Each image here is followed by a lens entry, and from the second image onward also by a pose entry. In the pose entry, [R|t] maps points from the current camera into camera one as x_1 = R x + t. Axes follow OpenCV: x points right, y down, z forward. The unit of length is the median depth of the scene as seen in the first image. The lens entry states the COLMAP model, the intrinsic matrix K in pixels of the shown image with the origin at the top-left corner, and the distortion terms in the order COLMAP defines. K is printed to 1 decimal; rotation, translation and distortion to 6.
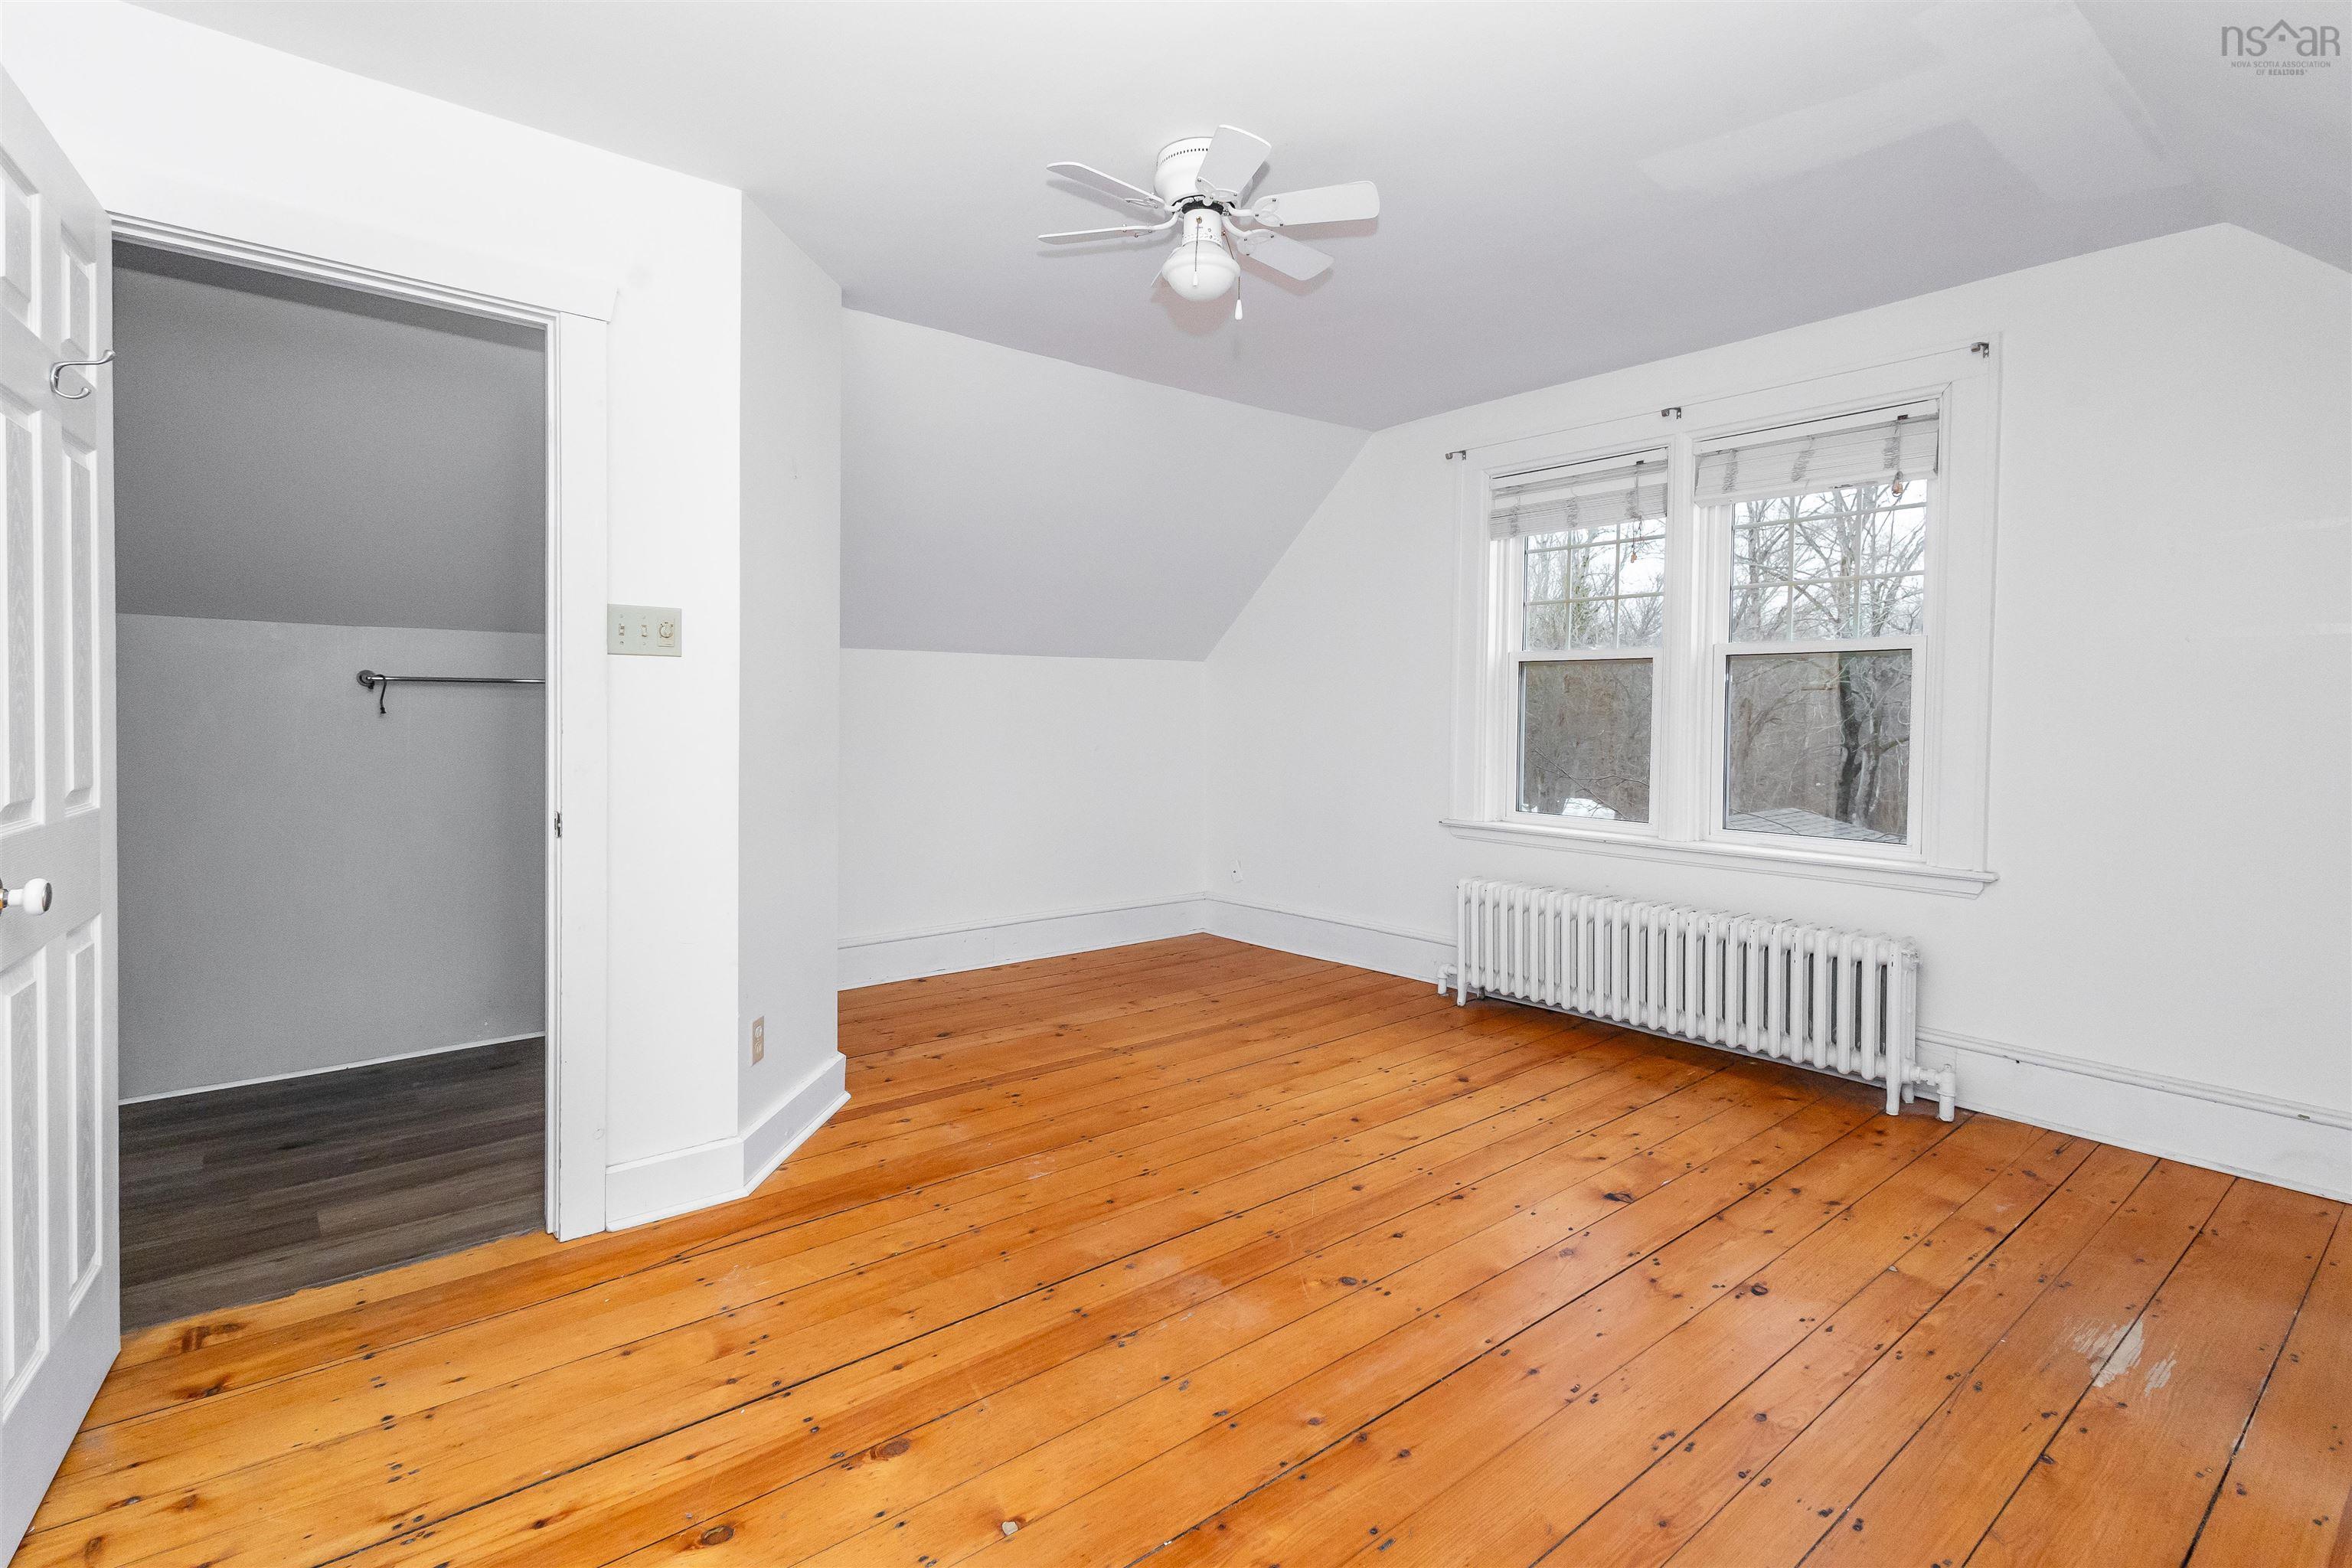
lens RADIAL K [[1096.9, 0, 1176.6], [0, 1096.9, 733.8], [0, 0, 1]] dist [0.000846, -0.000637]
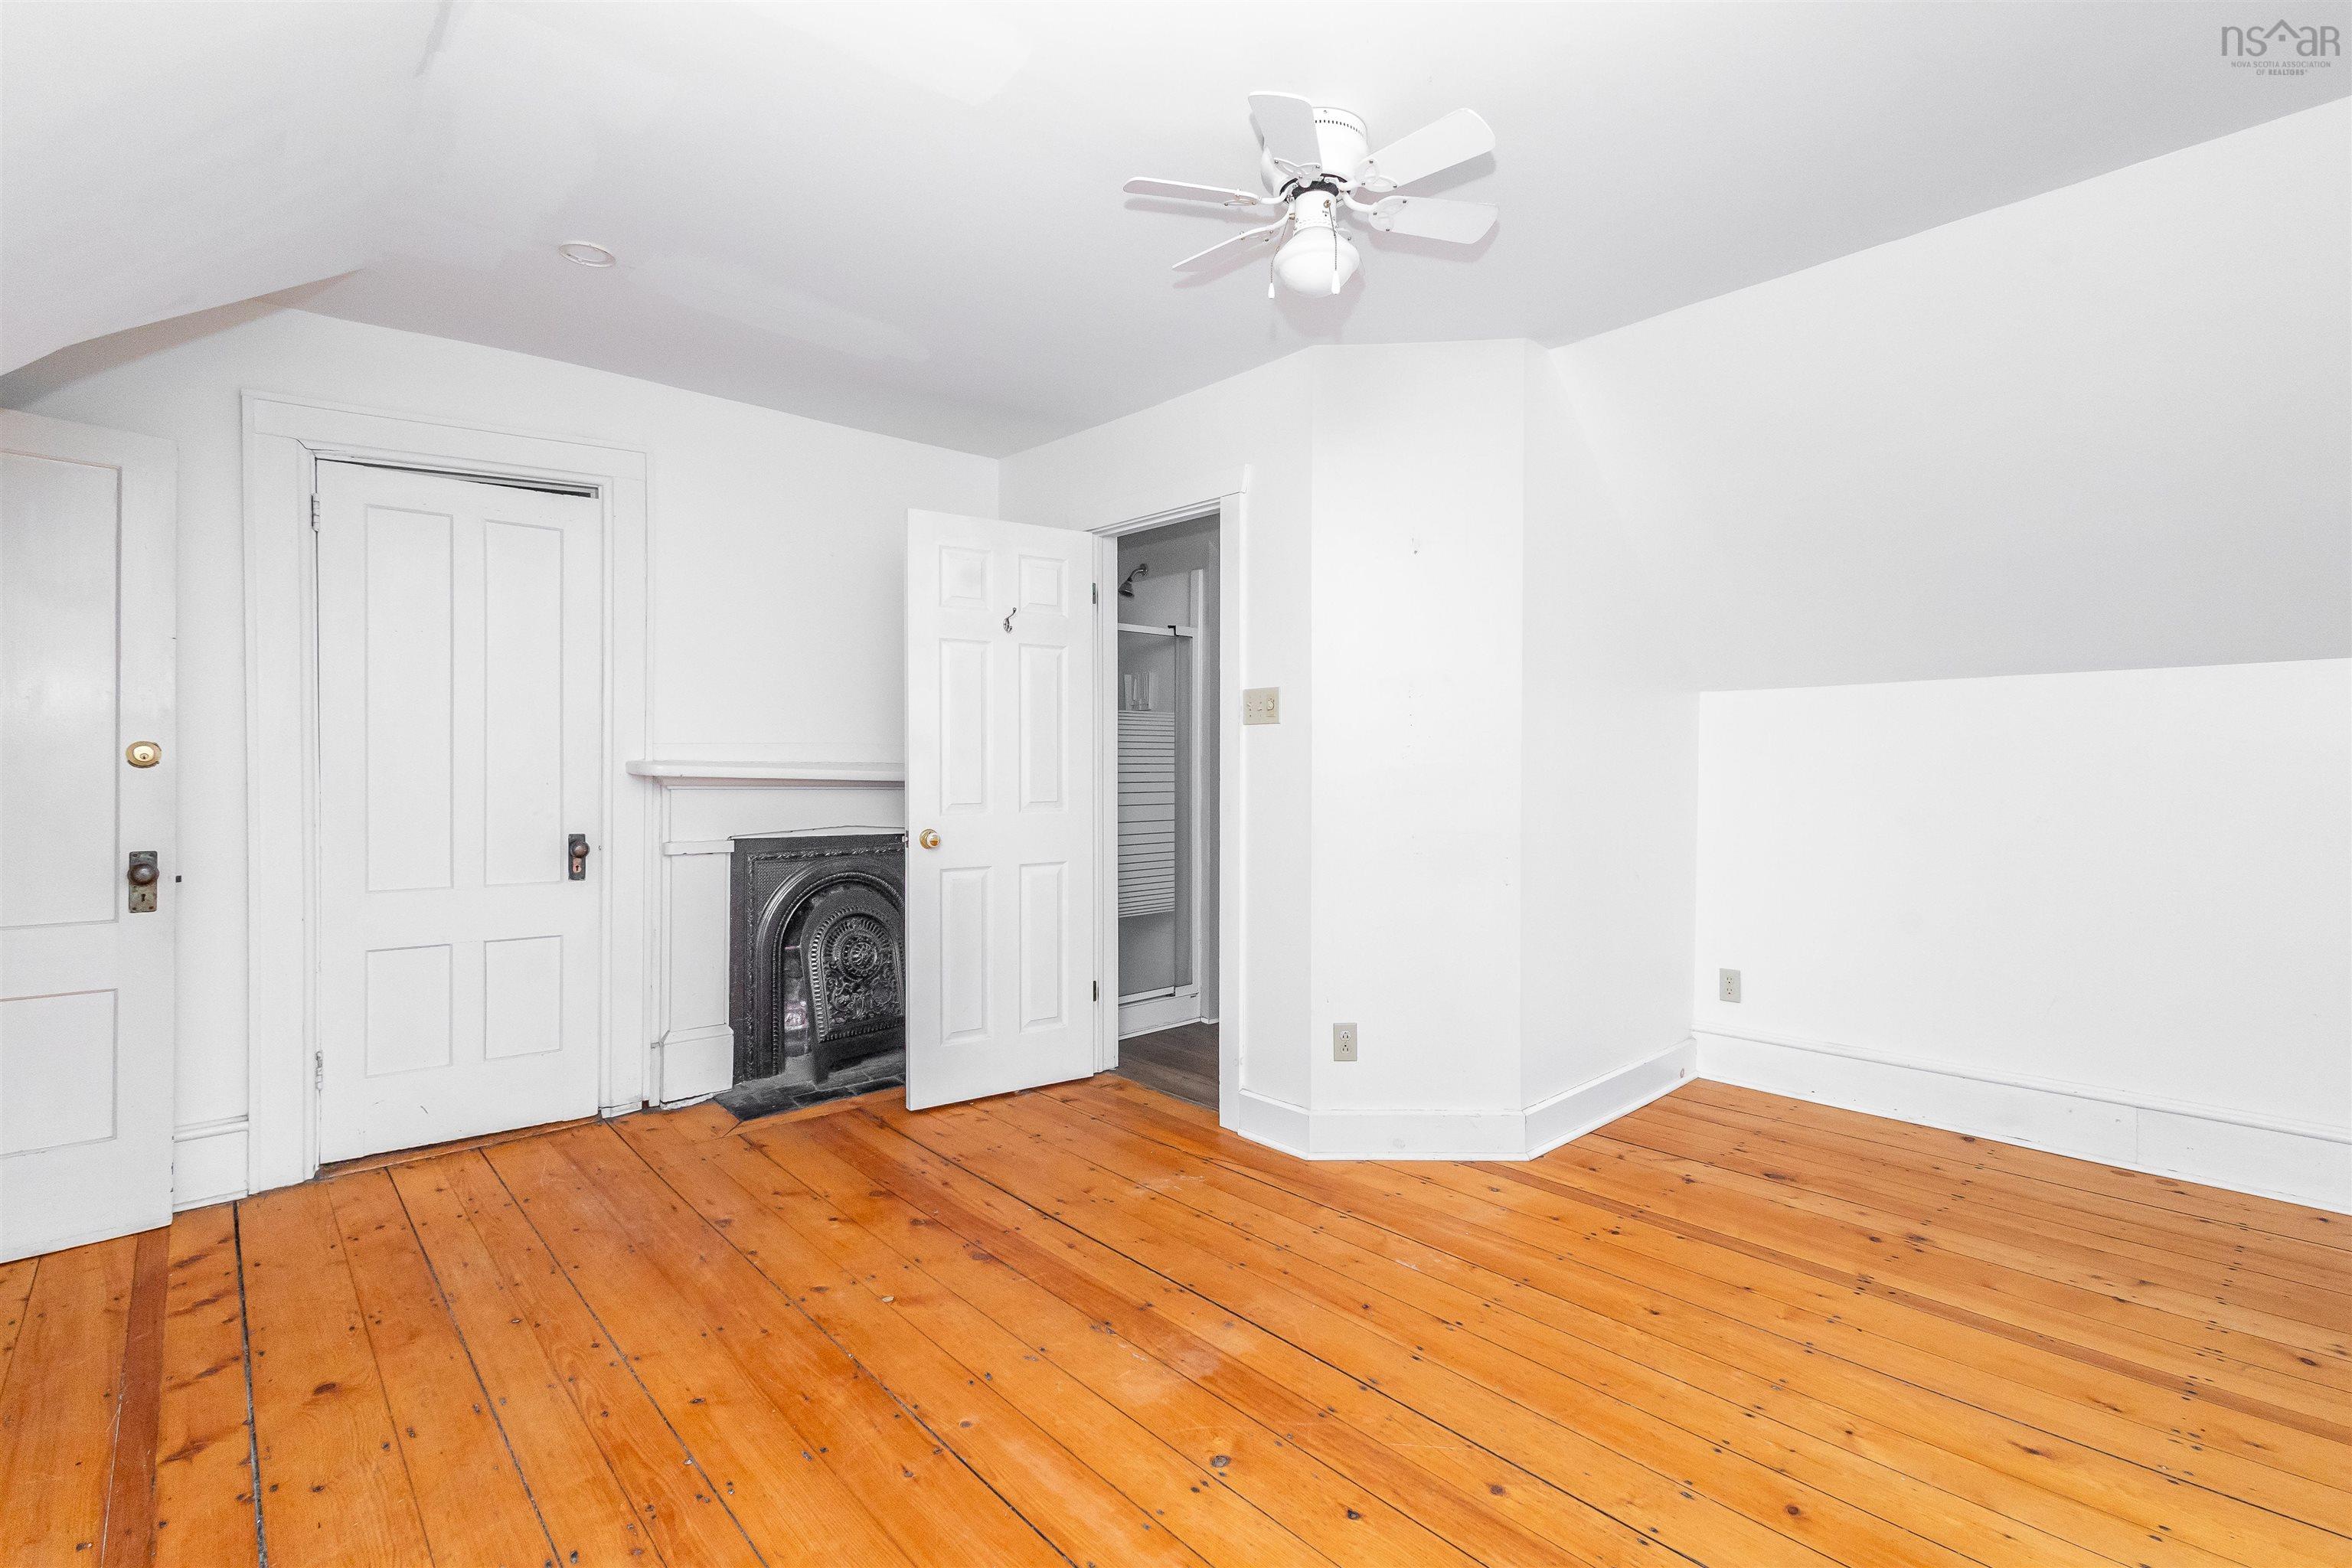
lens RADIAL K [[1096.9, 0, 1171.1], [0, 1096.9, 768.3], [0, 0, 1]] dist [0.000846, -0.000637]
pose [[0.049521, 0.004703, -0.998762, 0.810122], [-0.021274, 0.999767, 0.003653, -0.020263], [0.998546, 0.021066, 0.049610, 0.755945]]
